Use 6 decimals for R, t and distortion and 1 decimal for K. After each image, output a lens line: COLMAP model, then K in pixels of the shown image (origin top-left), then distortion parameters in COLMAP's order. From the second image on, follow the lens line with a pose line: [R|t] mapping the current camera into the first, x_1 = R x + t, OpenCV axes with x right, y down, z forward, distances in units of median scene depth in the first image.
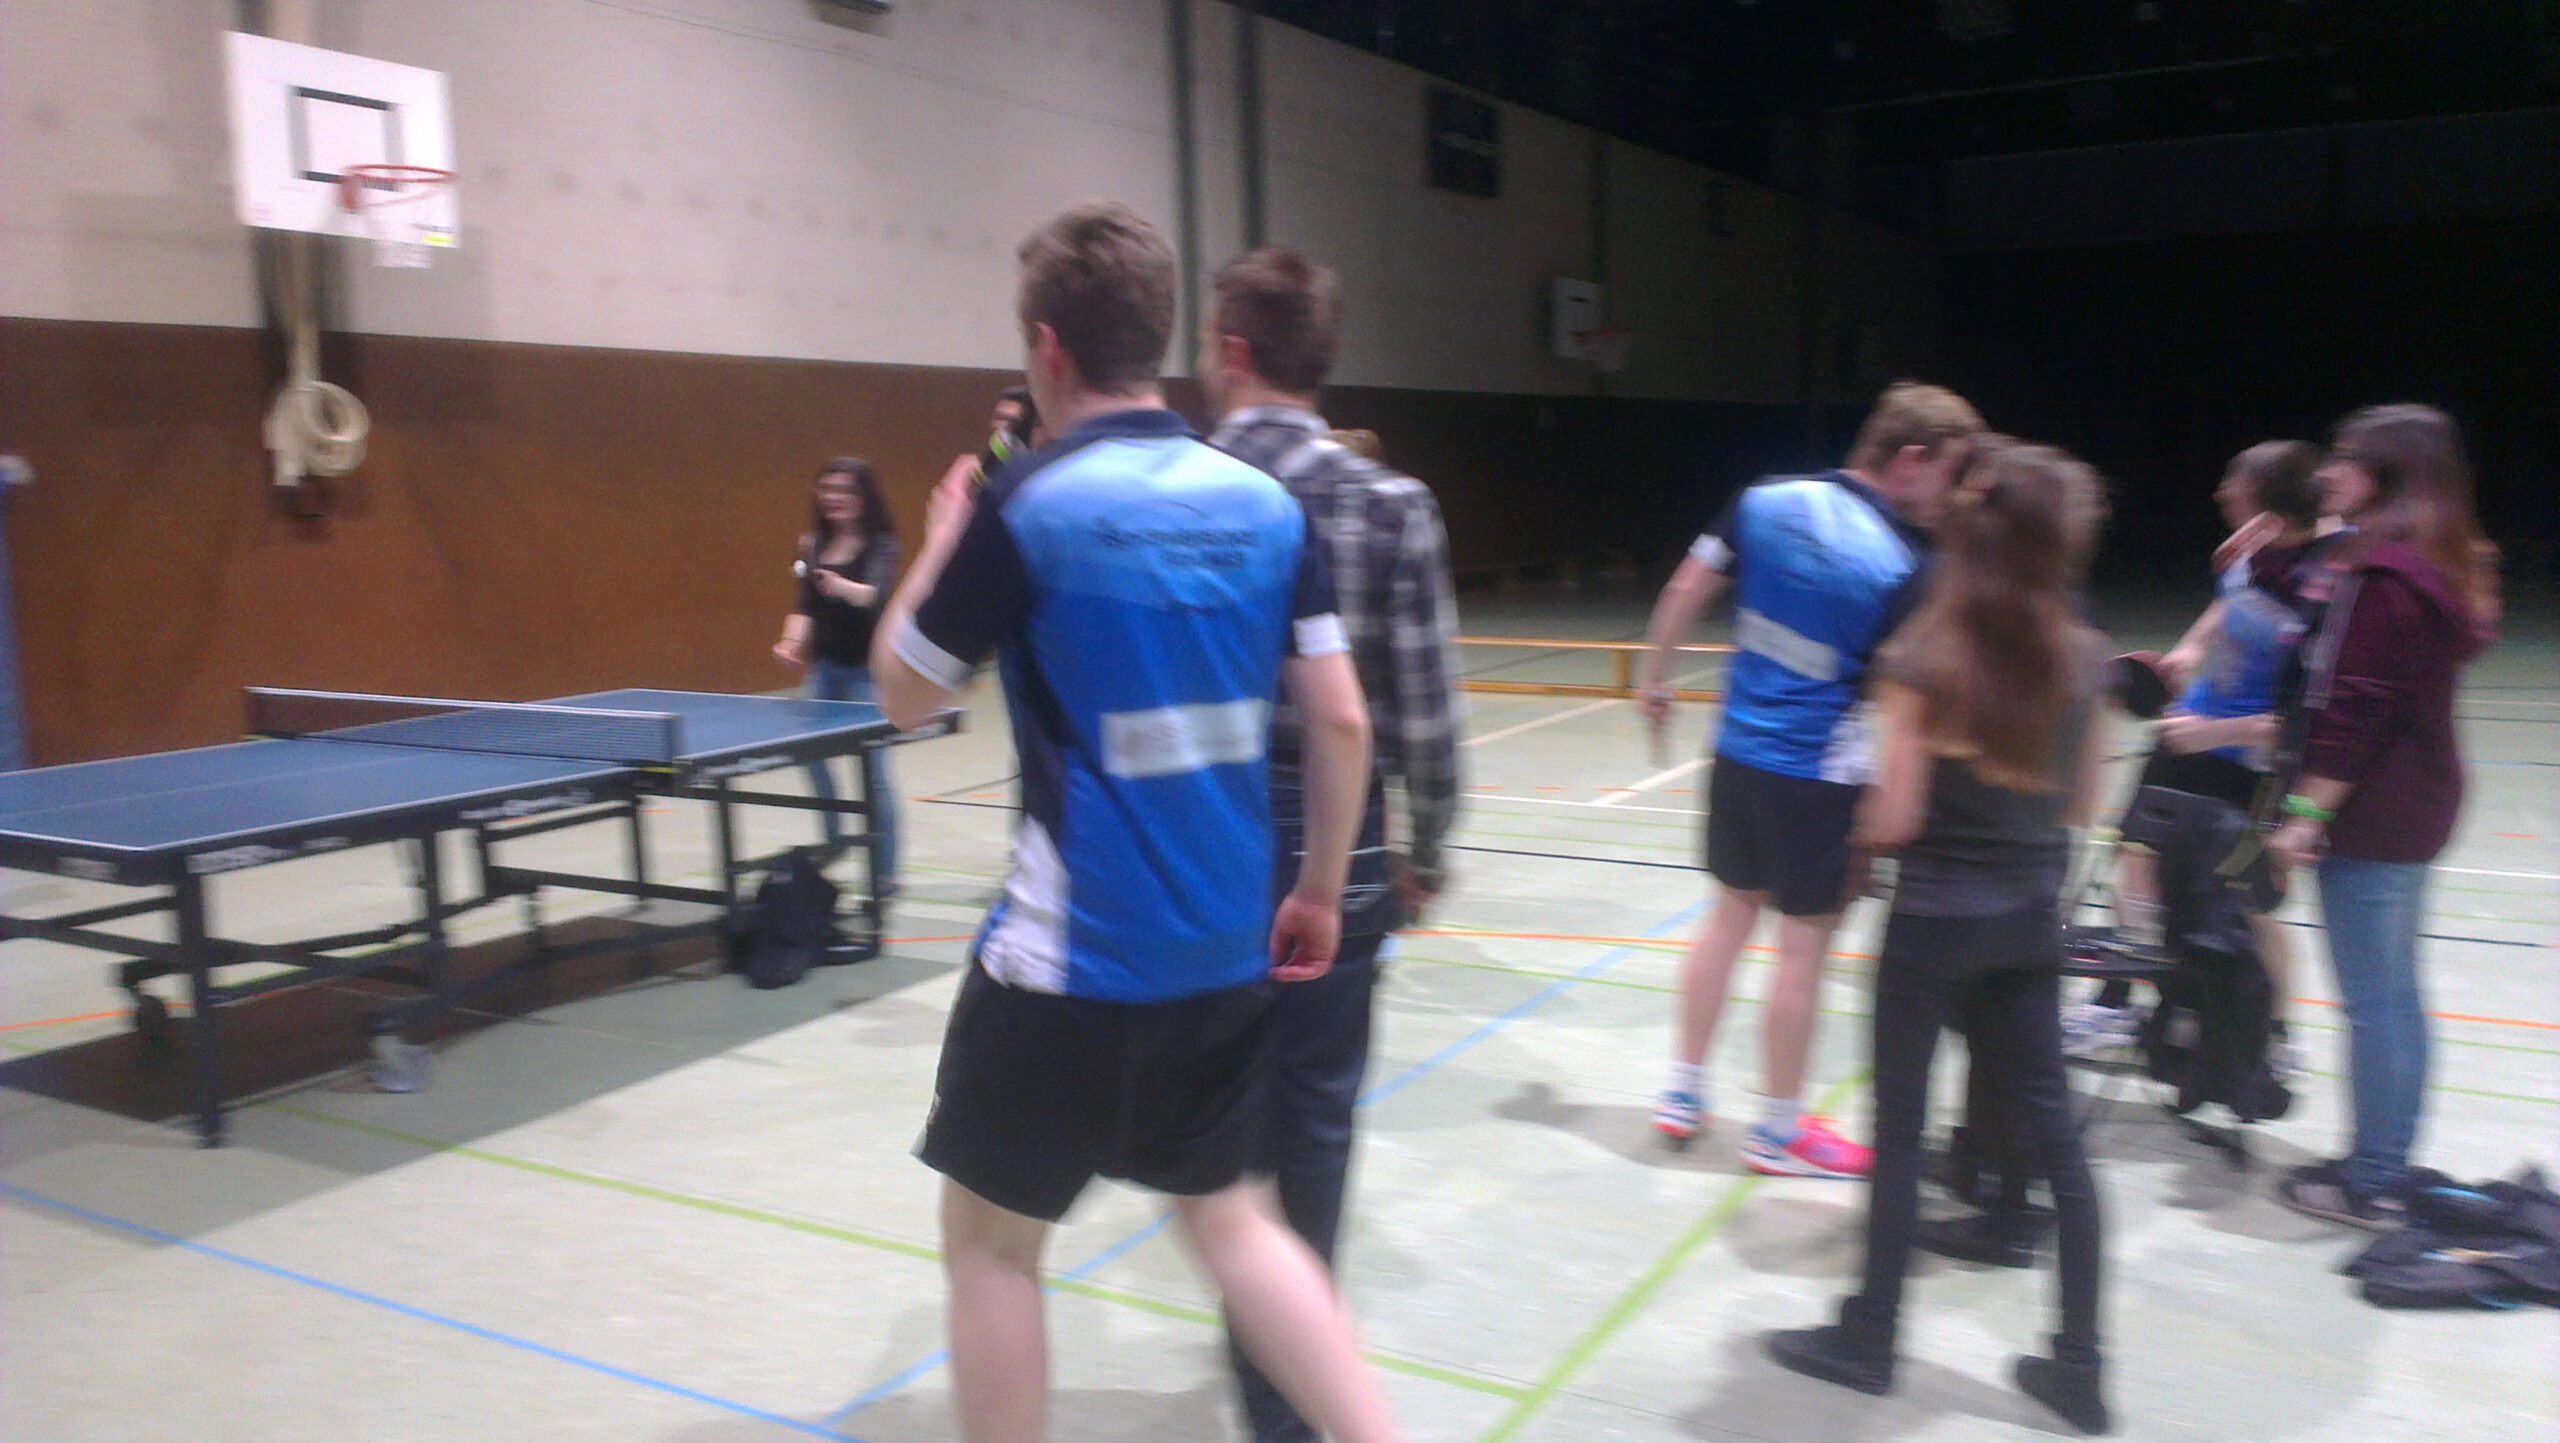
lens RADIAL K [[2016.9, 0, 1320.0], [0, 2016.9, 744.7], [0, 0, 1]] dist [0.127366, -0.215501]
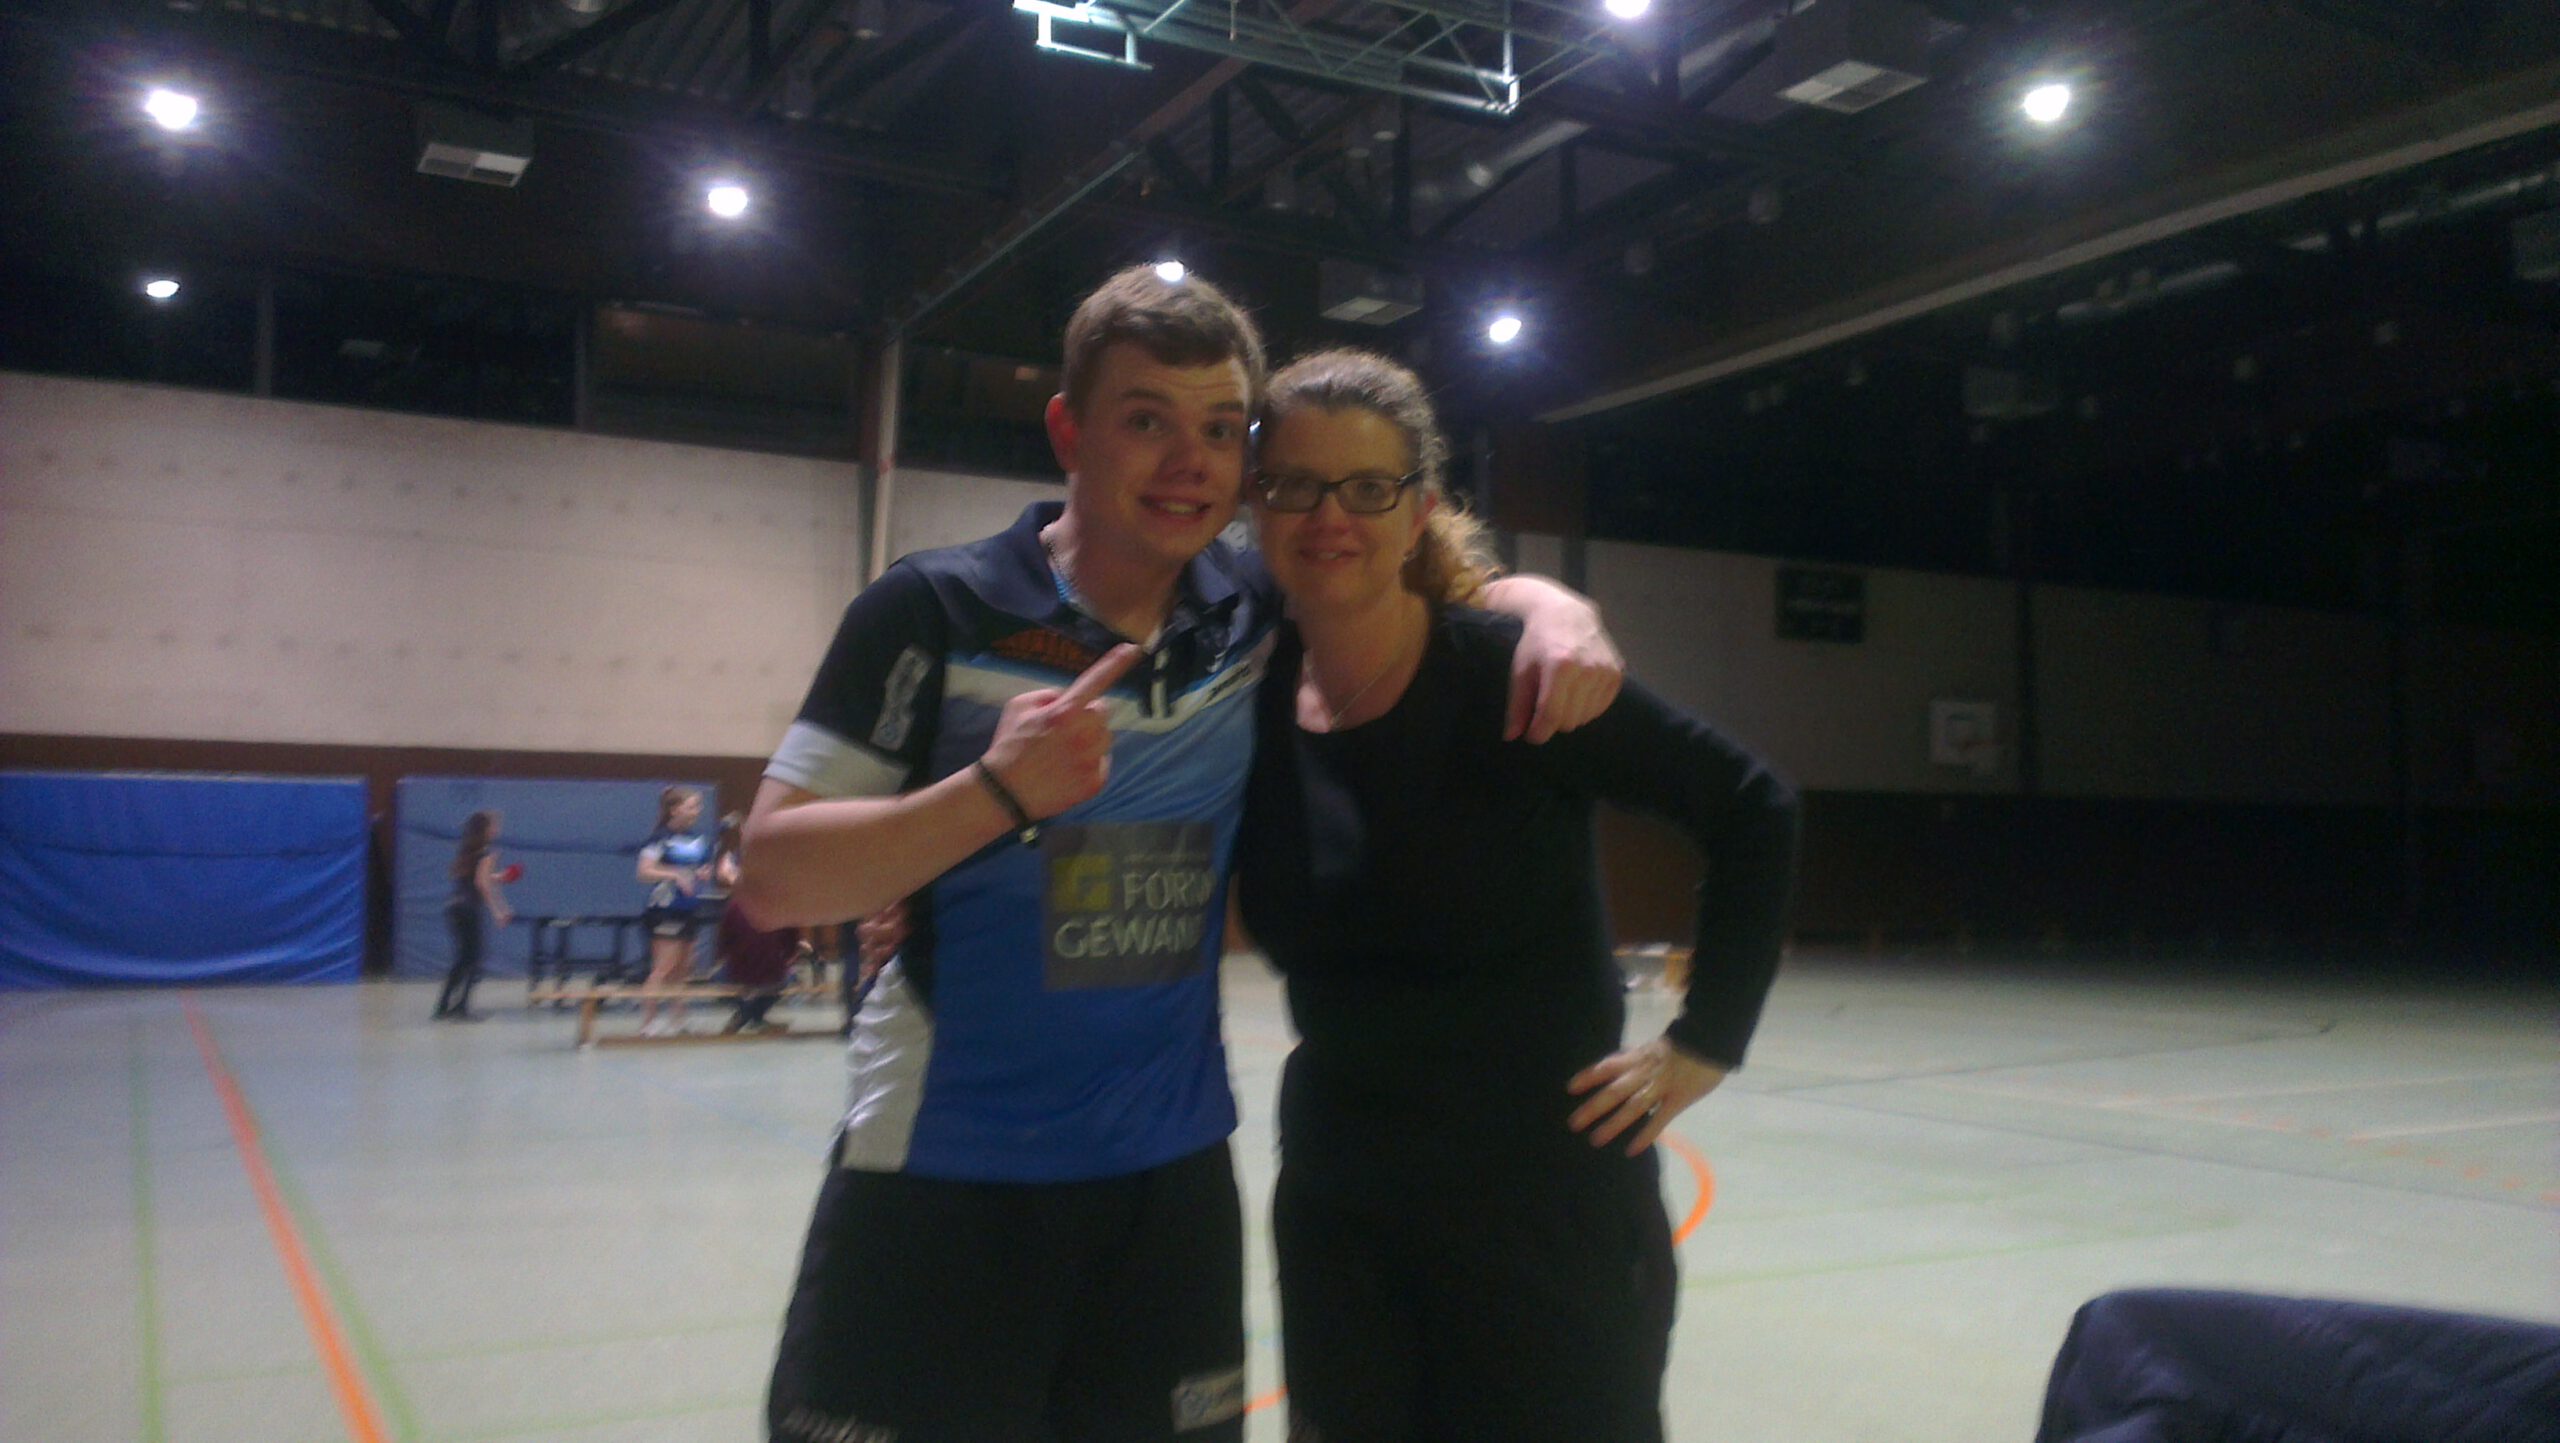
lens RADIAL K [[2016.9, 0, 1320.0], [0, 2016.9, 744.7], [0, 0, 1]] dist [0.127366, -0.215501]
pose [[0.859431, -0.014345, -0.511050, 1.043101], [-0.087246, 0.980828, -0.174254, 0.116338], [0.503752, 0.194347, 0.841703, -0.575201]]
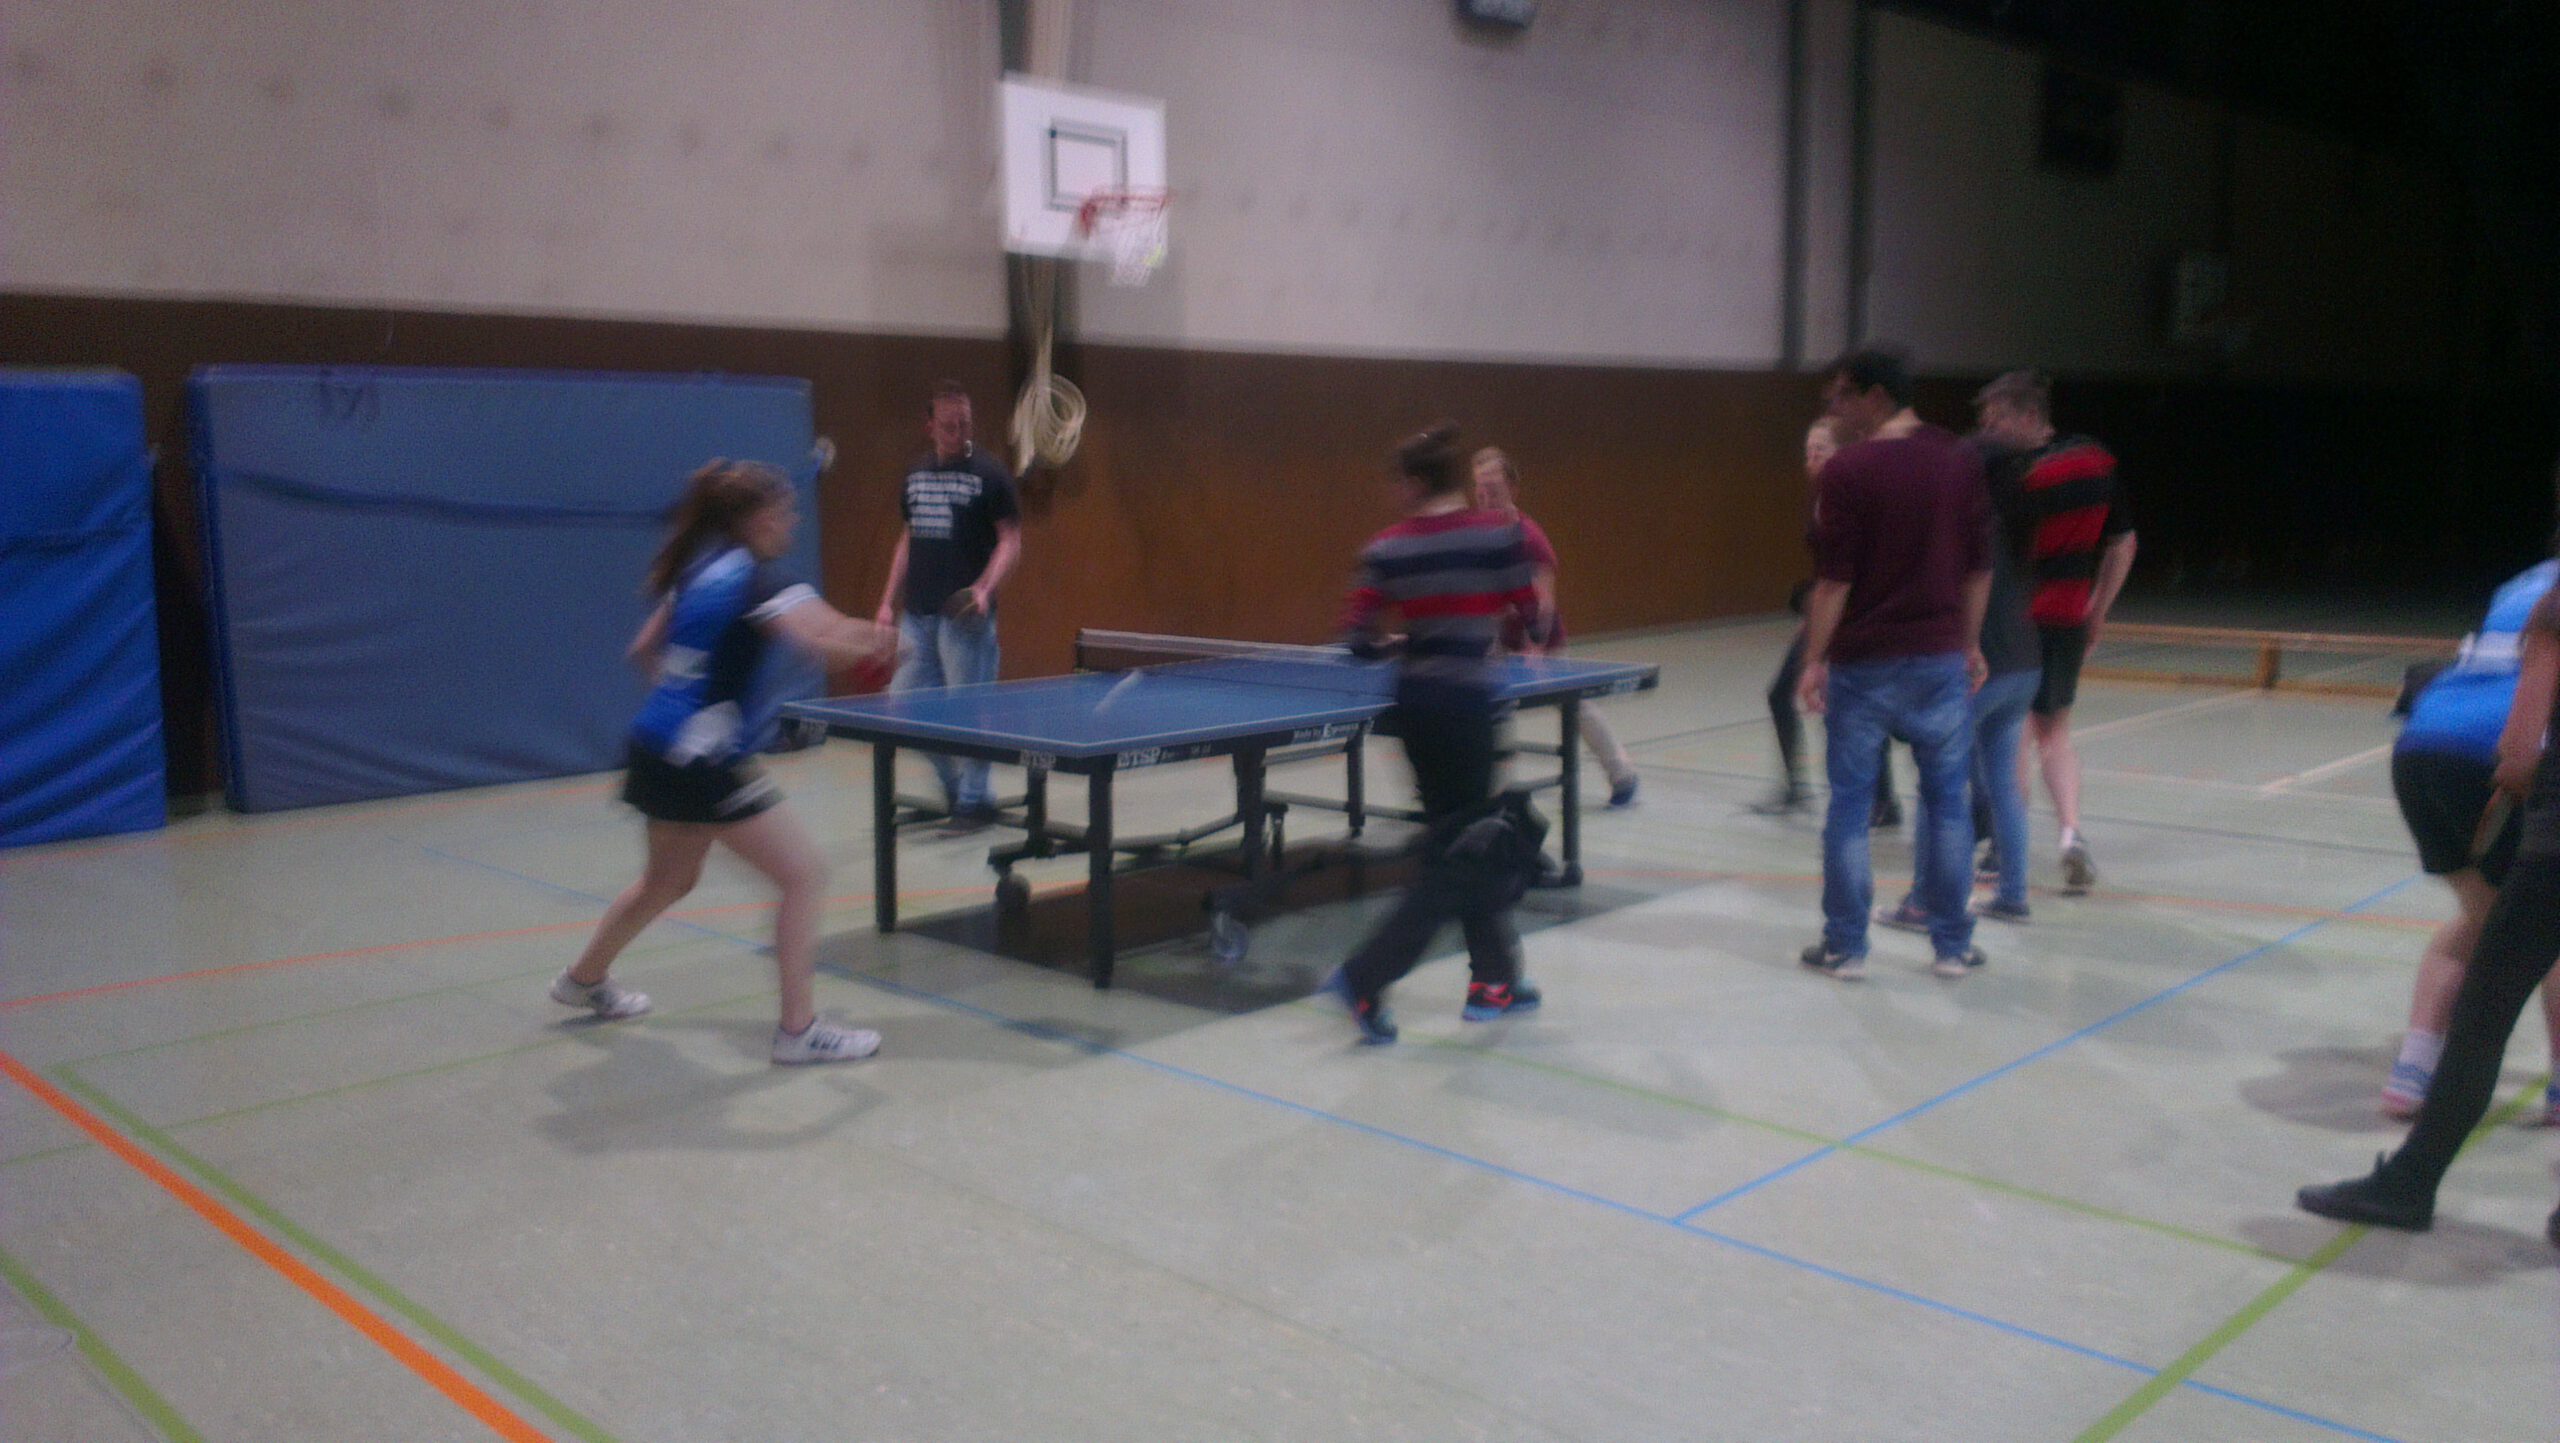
lens RADIAL K [[2048.4, 0, 1296.8], [0, 2048.4, 704.5], [0, 0, 1]] dist [0.146330, -0.255803]
pose [[0.965846, 0.035105, -0.256729, -0.052918], [-0.039476, 0.999150, -0.011892, 0.015436], [0.256093, 0.021621, 0.966410, -0.089983]]
